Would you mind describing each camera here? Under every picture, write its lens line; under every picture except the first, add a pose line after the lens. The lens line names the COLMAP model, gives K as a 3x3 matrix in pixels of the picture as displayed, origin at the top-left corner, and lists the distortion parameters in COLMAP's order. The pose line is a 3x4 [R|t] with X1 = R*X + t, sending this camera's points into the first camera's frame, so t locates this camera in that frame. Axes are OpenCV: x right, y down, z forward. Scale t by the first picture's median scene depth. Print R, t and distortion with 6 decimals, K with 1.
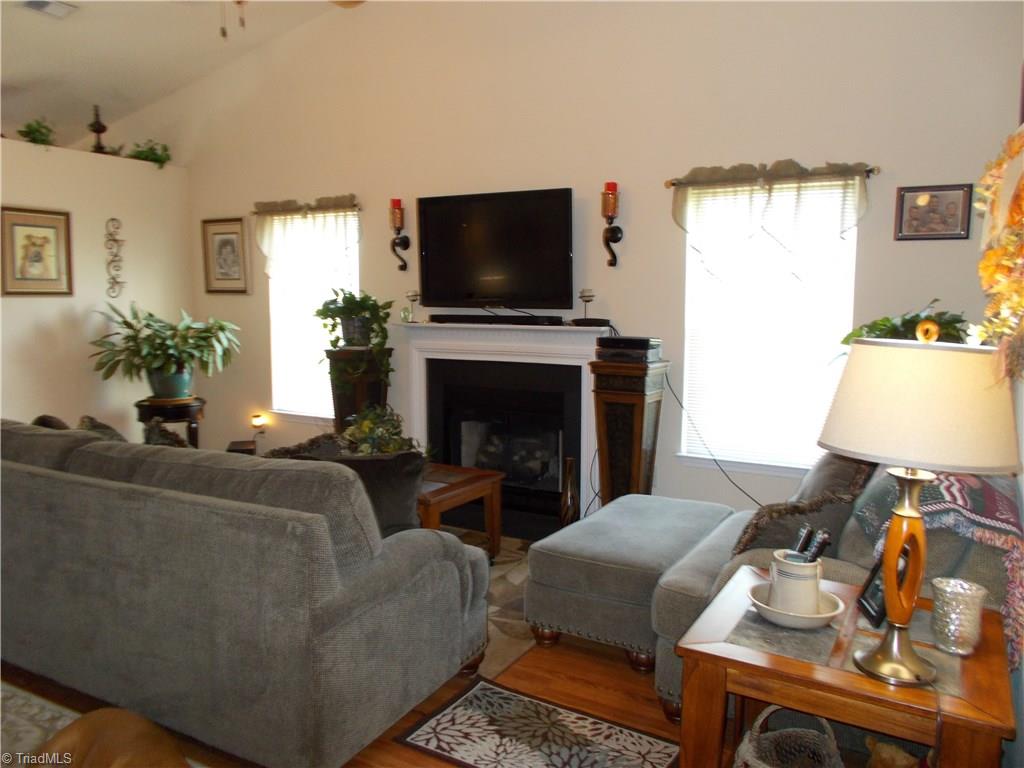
lens RADIAL K [[792.4, 0, 506.5], [0, 792.4, 385.5], [0, 0, 1]] dist [0.010977, -0.007334]
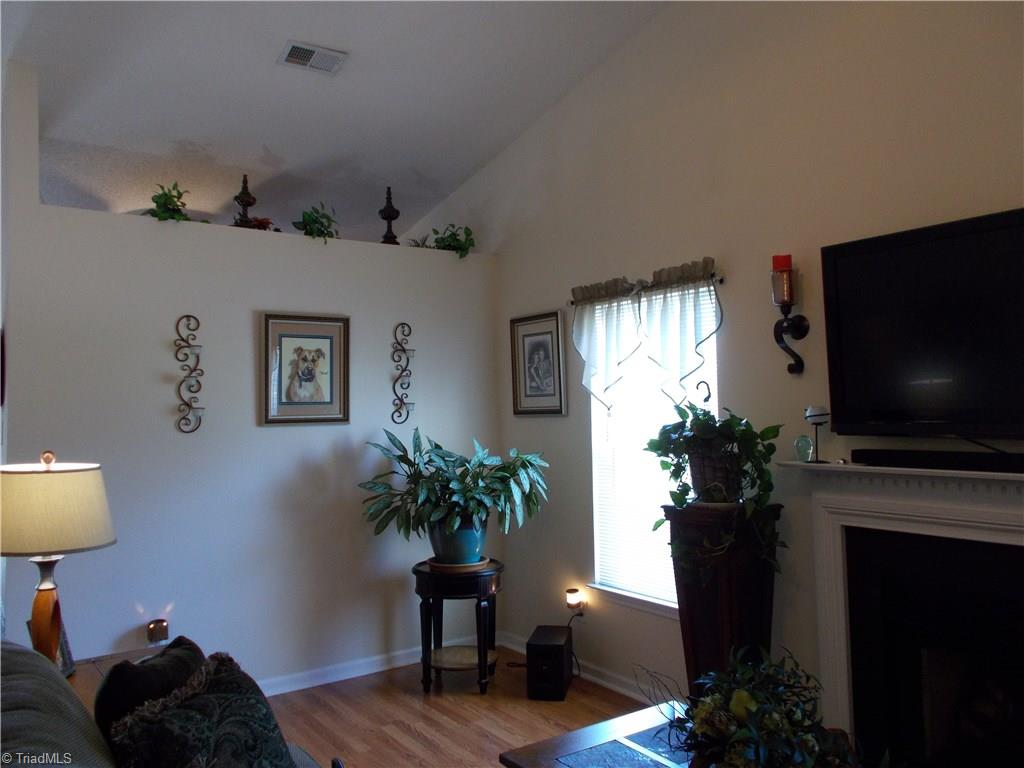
lens RADIAL K [[811.1, 0, 512.7], [0, 811.1, 377.9], [0, 0, 1]] dist [0.016762, 0.002107]
pose [[0.906443, -0.037476, -0.420662, -0.066432], [-0.024859, 0.989594, -0.141727, -0.049599], [0.421596, 0.138924, 0.896078, 0.364121]]
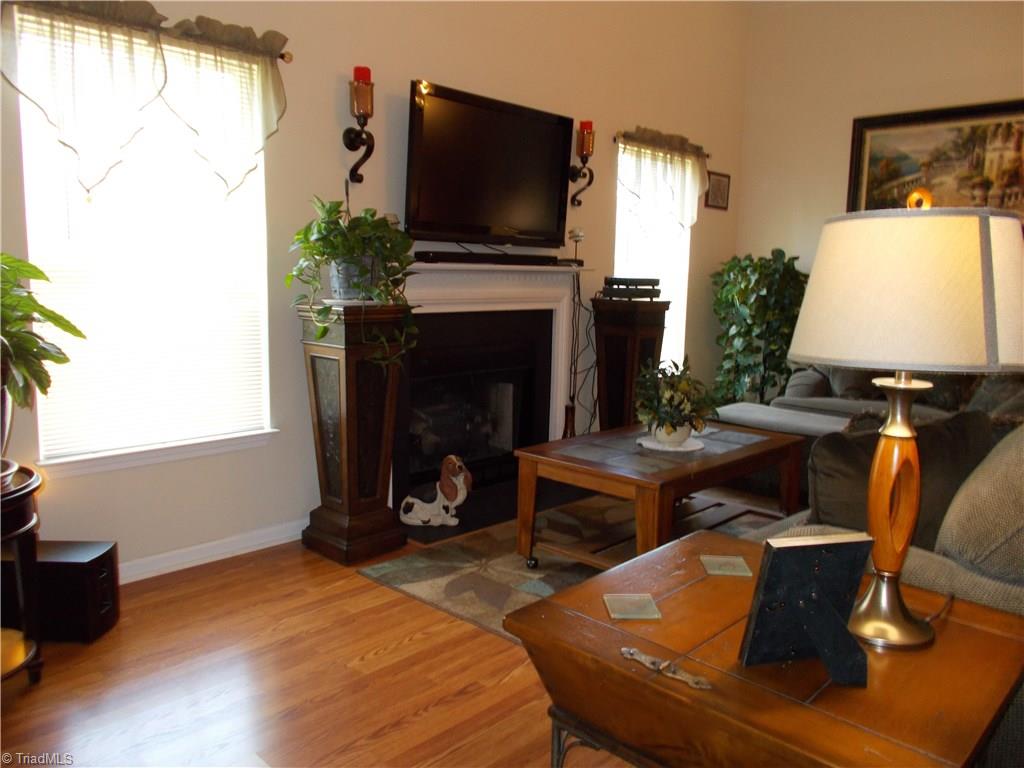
lens RADIAL K [[835.9, 0, 512.0], [0, 835.9, 384.0], [0, 0, 1]] dist [0.011465, 0.001428]
pose [[0.196759, -0.145960, 0.969526, -0.790008], [0.068092, 0.988503, 0.134998, -0.064628], [-0.978084, 0.039455, 0.204436, 0.737257]]
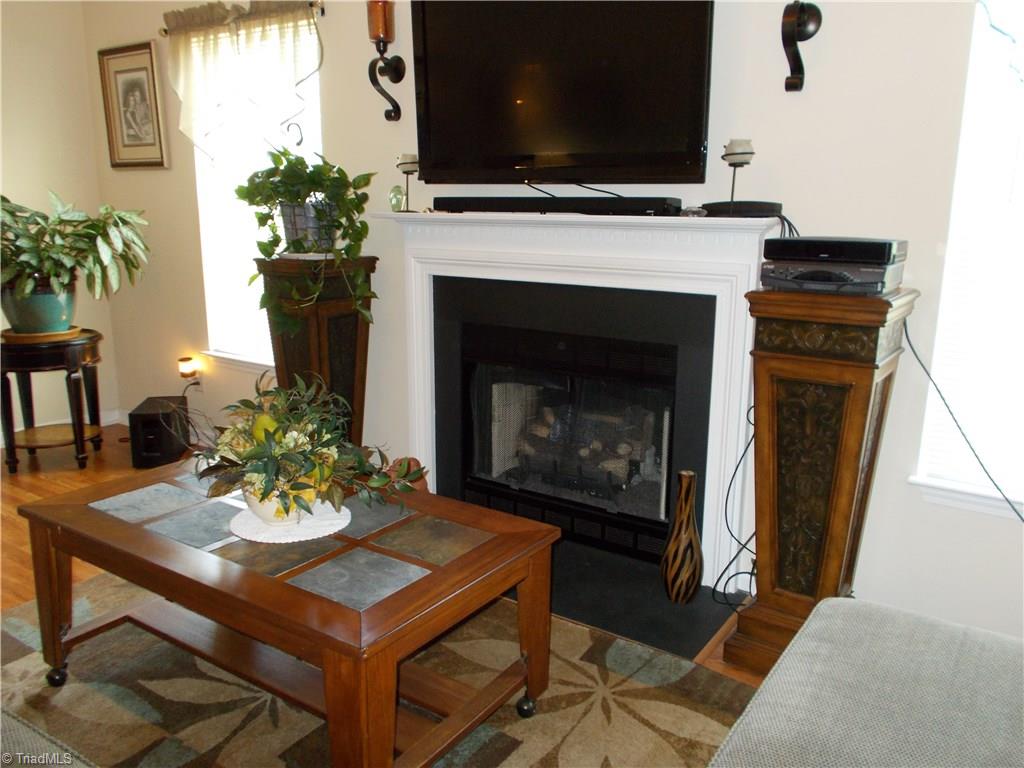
lens RADIAL K [[811.1, 0, 512.7], [0, 811.1, 377.9], [0, 0, 1]] dist [0.016762, 0.002107]
pose [[0.997266, 0.021185, -0.070792, 0.001068], [-0.013988, 0.994823, 0.100660, -0.020010], [0.072558, -0.099394, 0.992399, 0.403782]]
